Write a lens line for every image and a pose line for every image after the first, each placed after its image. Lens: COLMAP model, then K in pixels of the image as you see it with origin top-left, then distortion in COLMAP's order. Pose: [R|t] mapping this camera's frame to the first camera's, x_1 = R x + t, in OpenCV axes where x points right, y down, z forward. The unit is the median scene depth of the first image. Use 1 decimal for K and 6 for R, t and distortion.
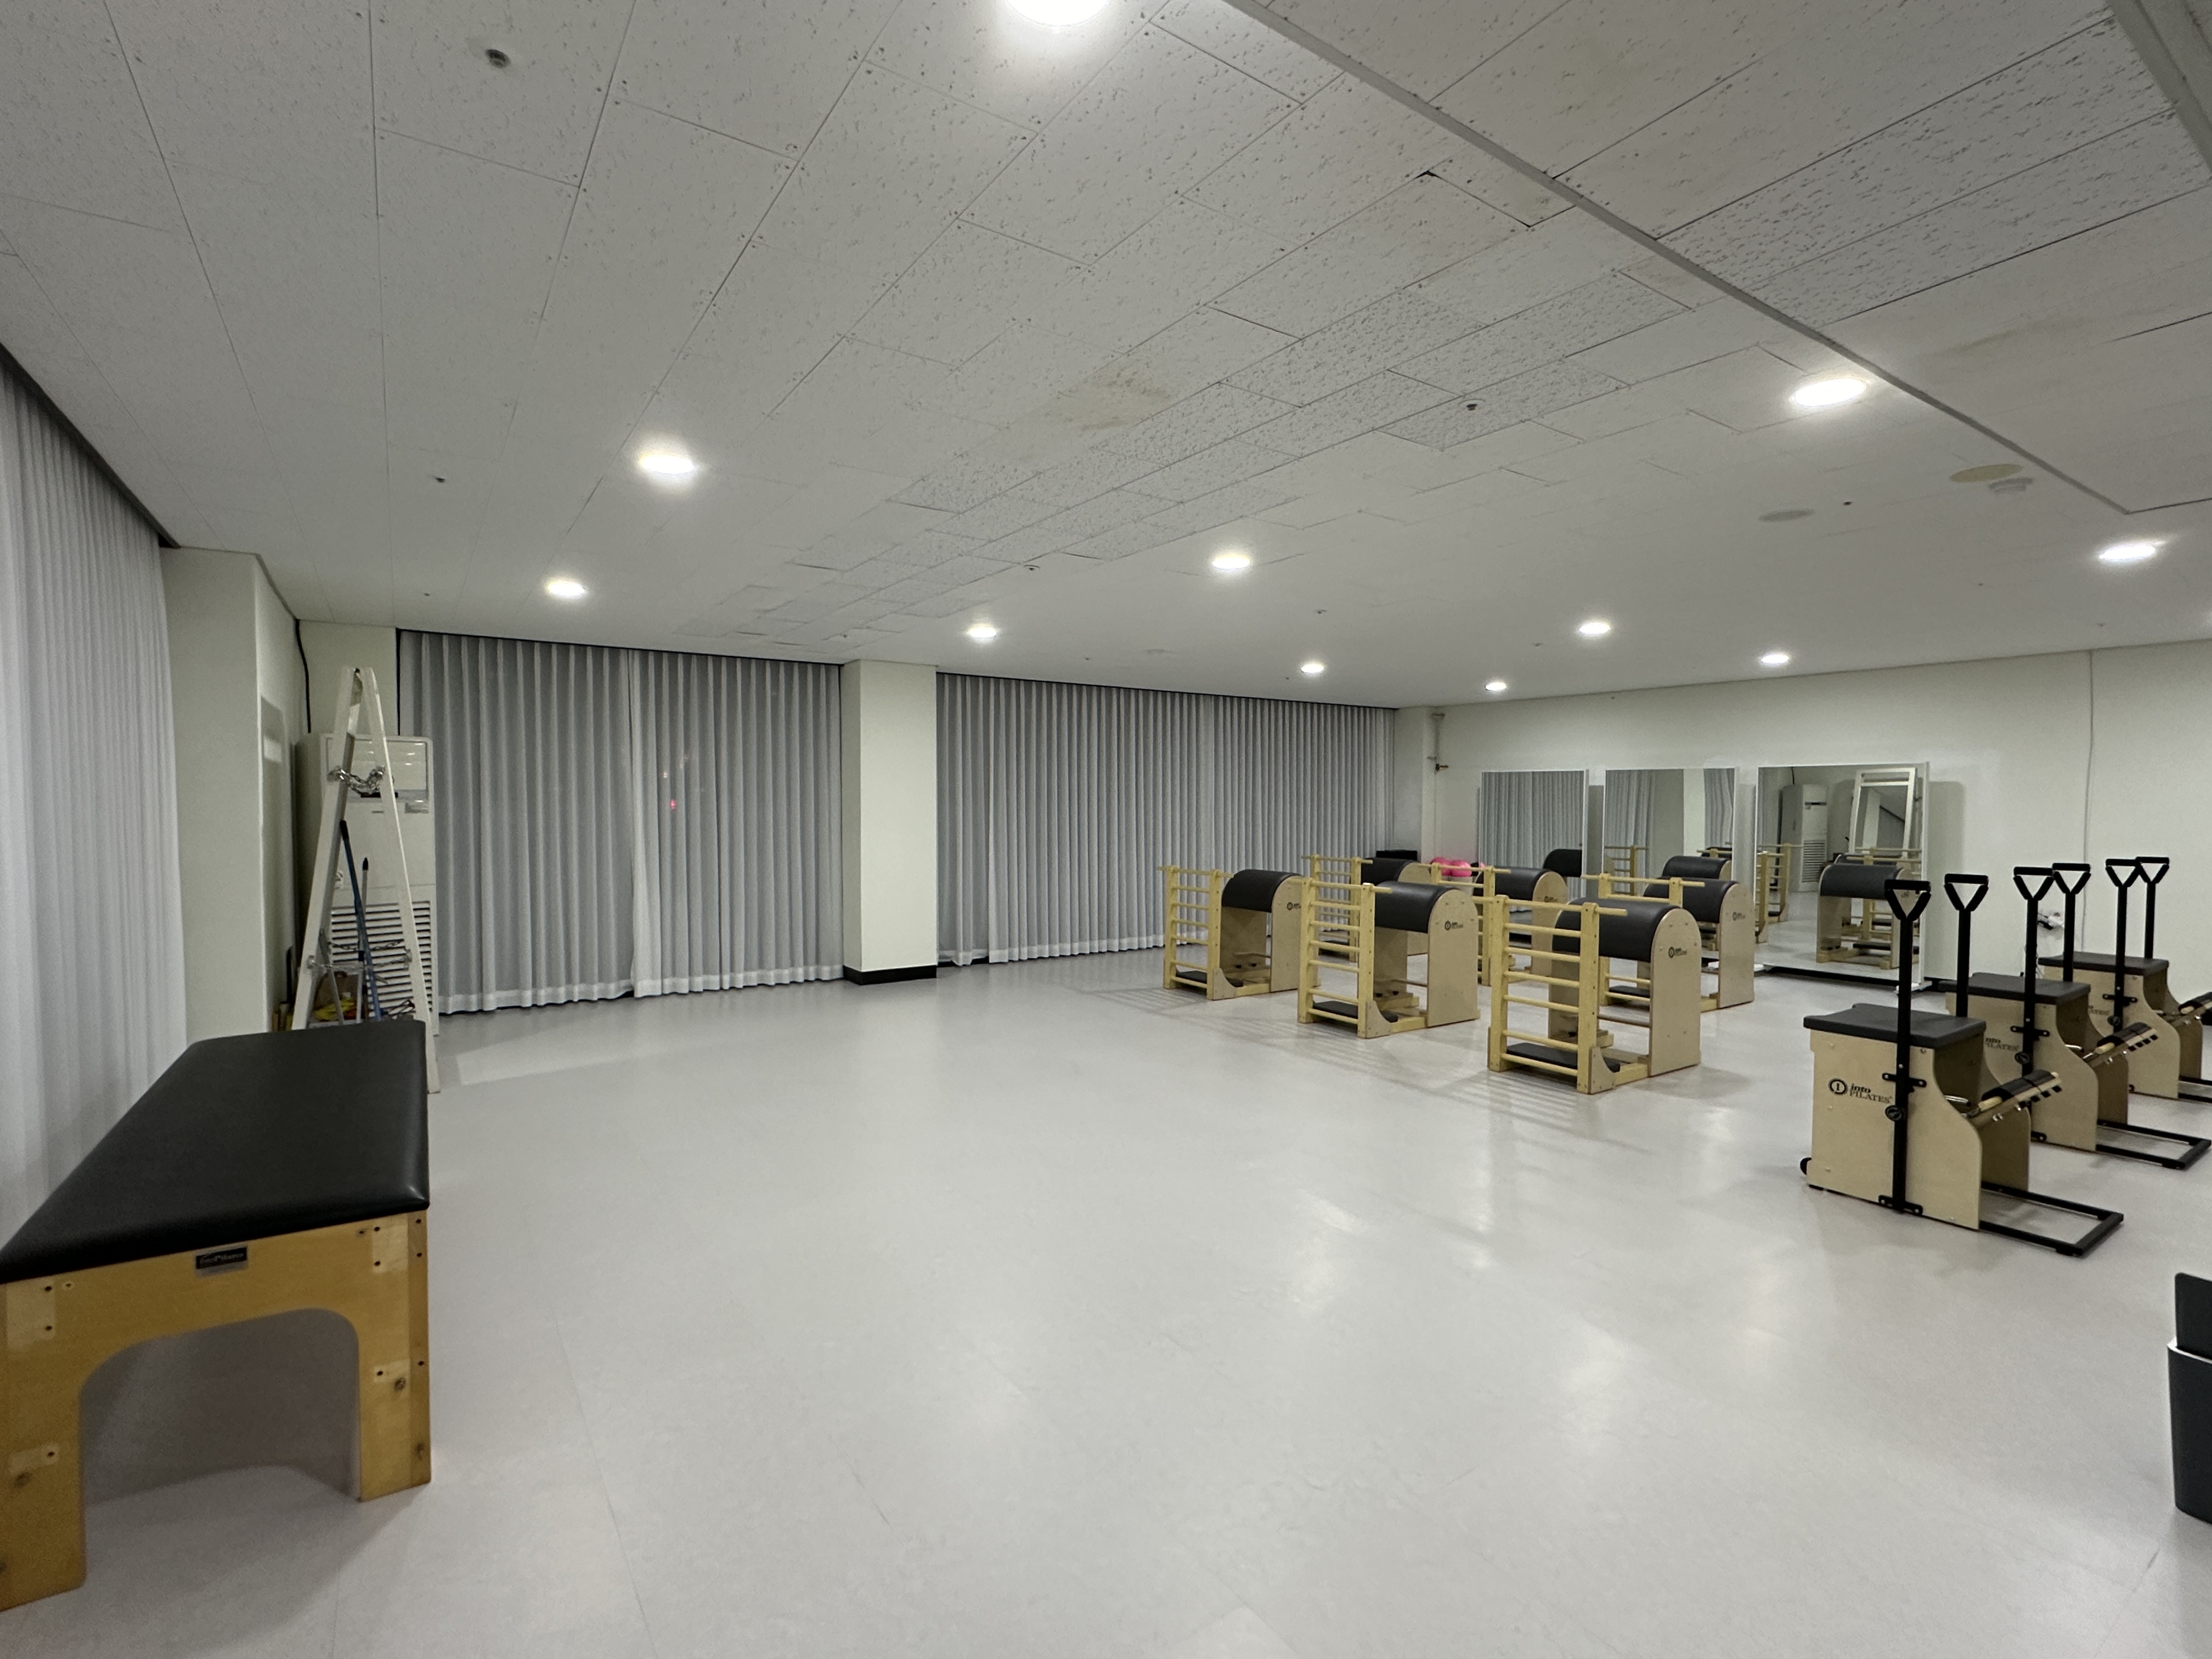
lens RADIAL K [[1040.0, 0, 1106.0], [0, 1040.0, 829.5], [0, 0, 1]] dist [-0.000538, 0.000108]
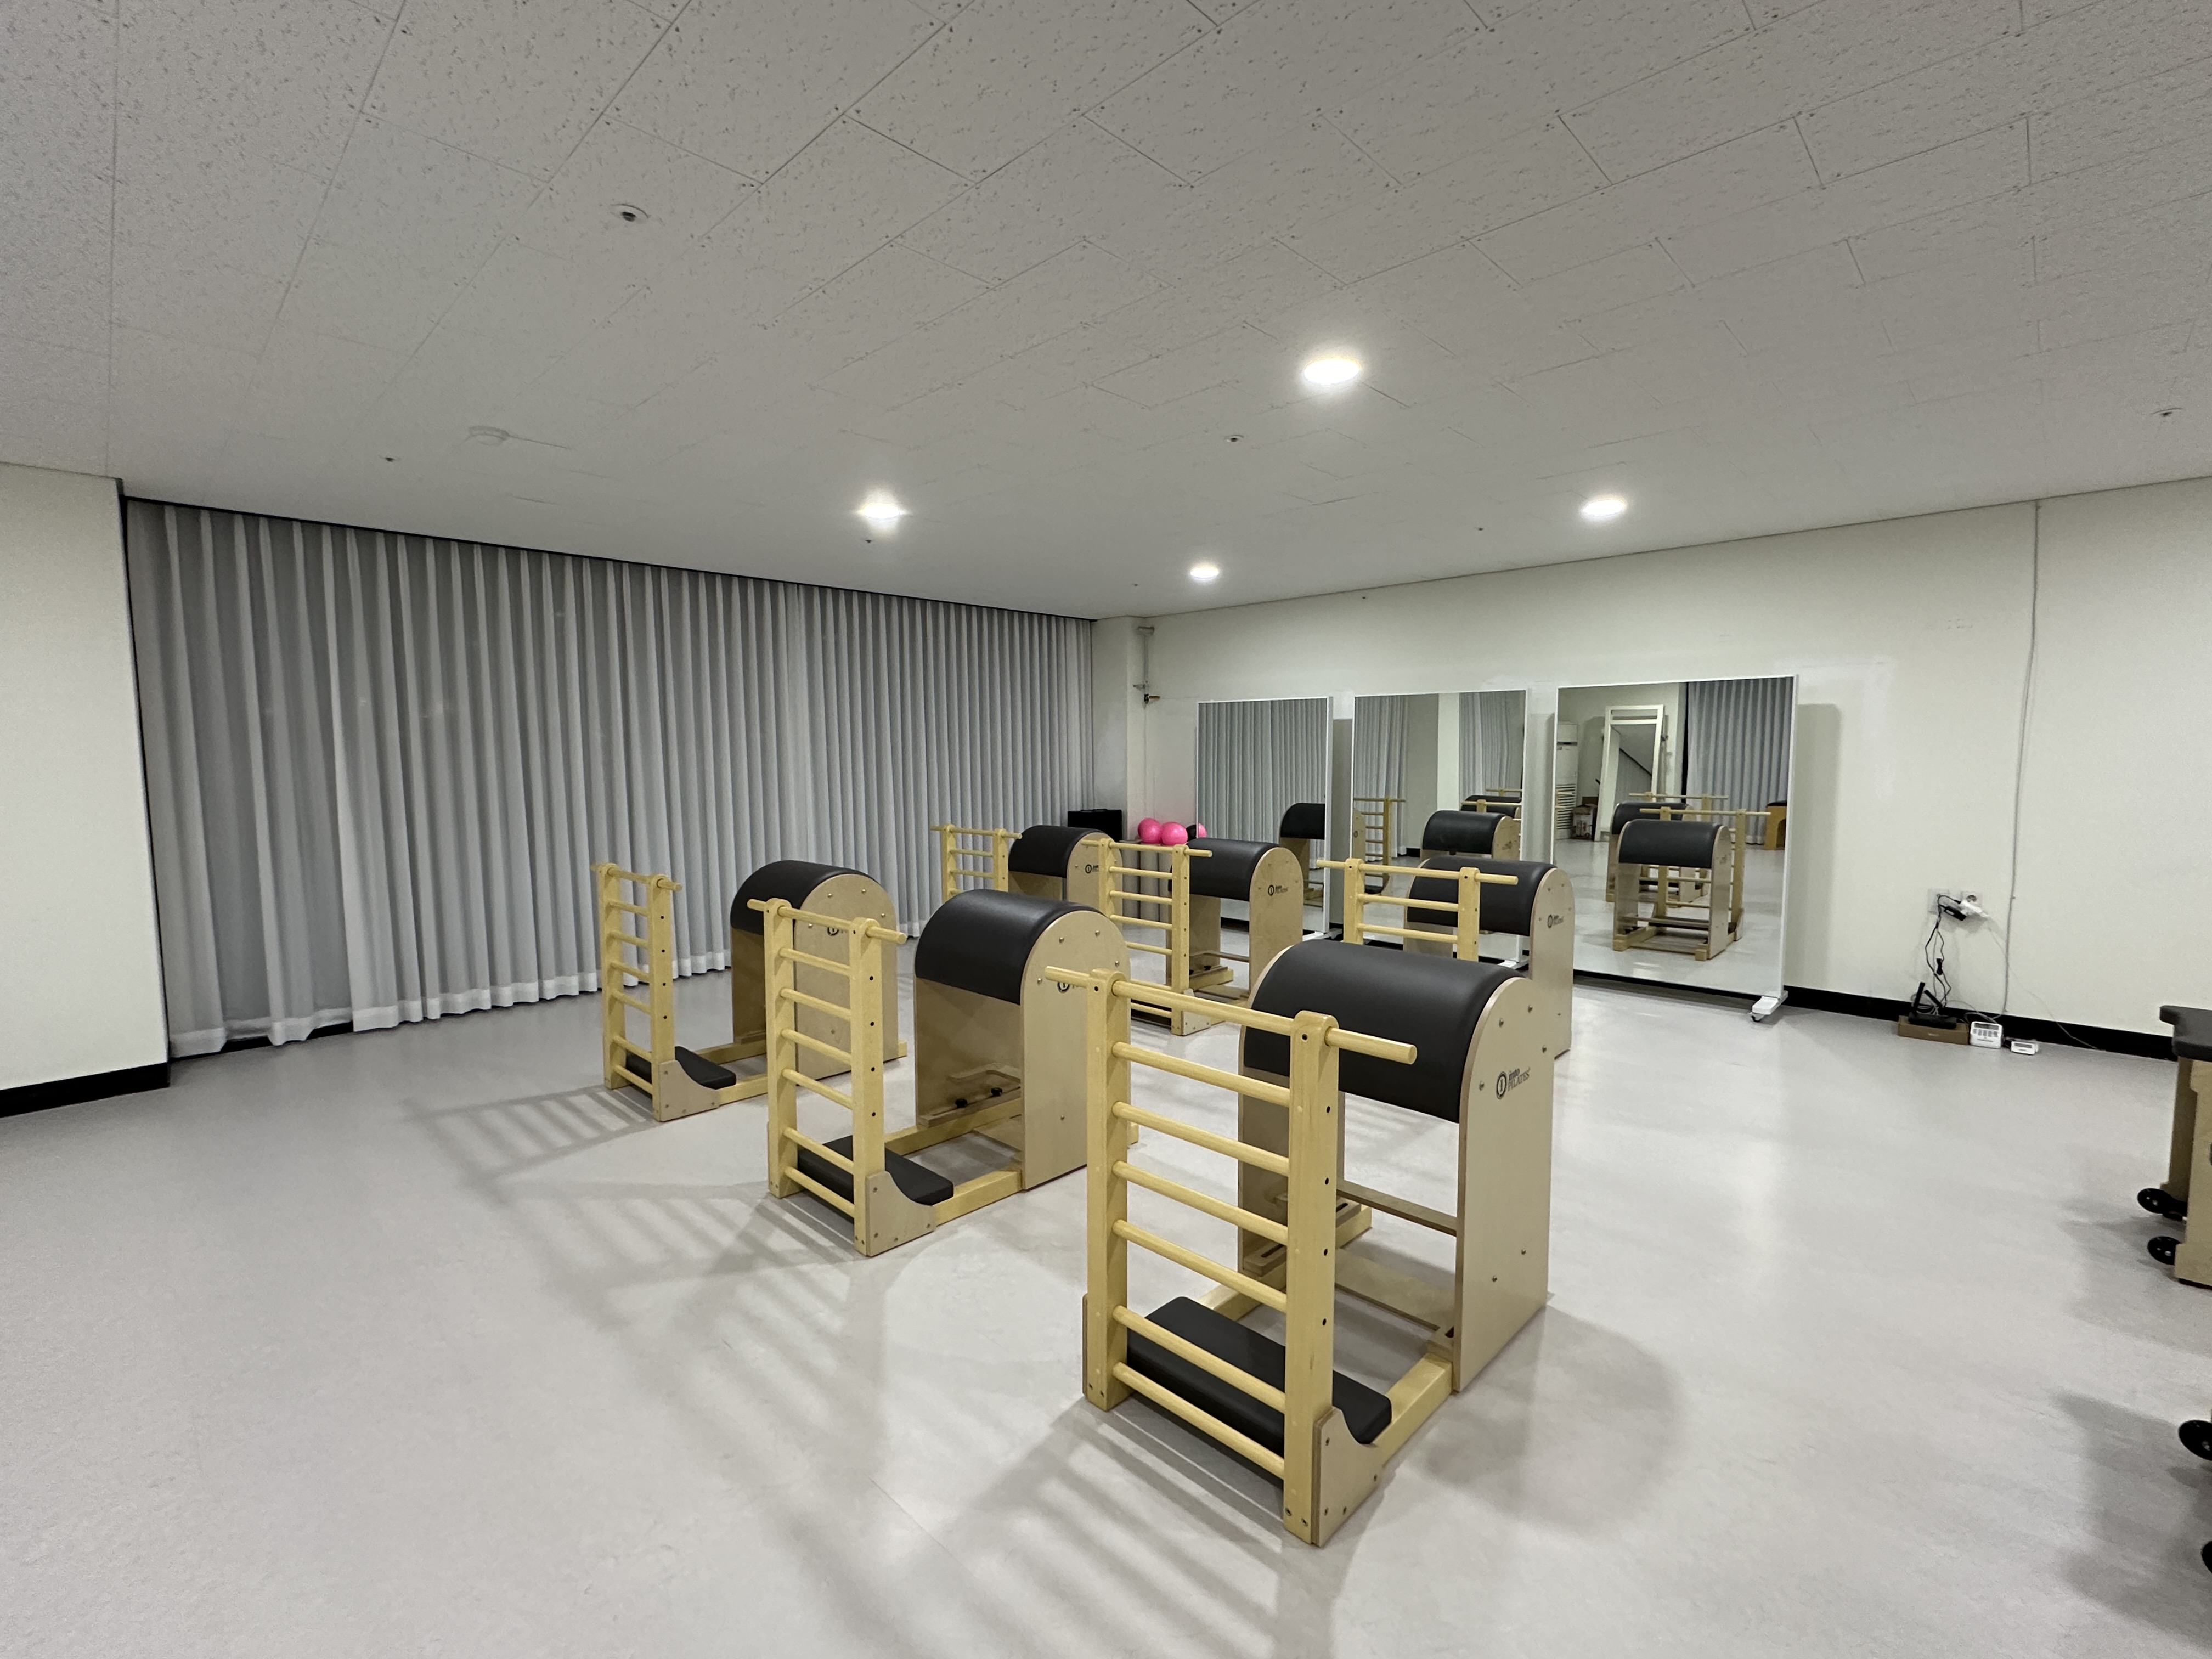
lens RADIAL K [[970.3, 0, 1106.0], [0, 970.3, 829.5], [0, 0, 1]] dist [-0.000084, 0.000097]
pose [[0.980401, -0.026381, 0.195237, 0.179595], [0.015950, 0.998370, 0.054806, -0.005081], [-0.196364, -0.050618, 0.979224, 0.374302]]
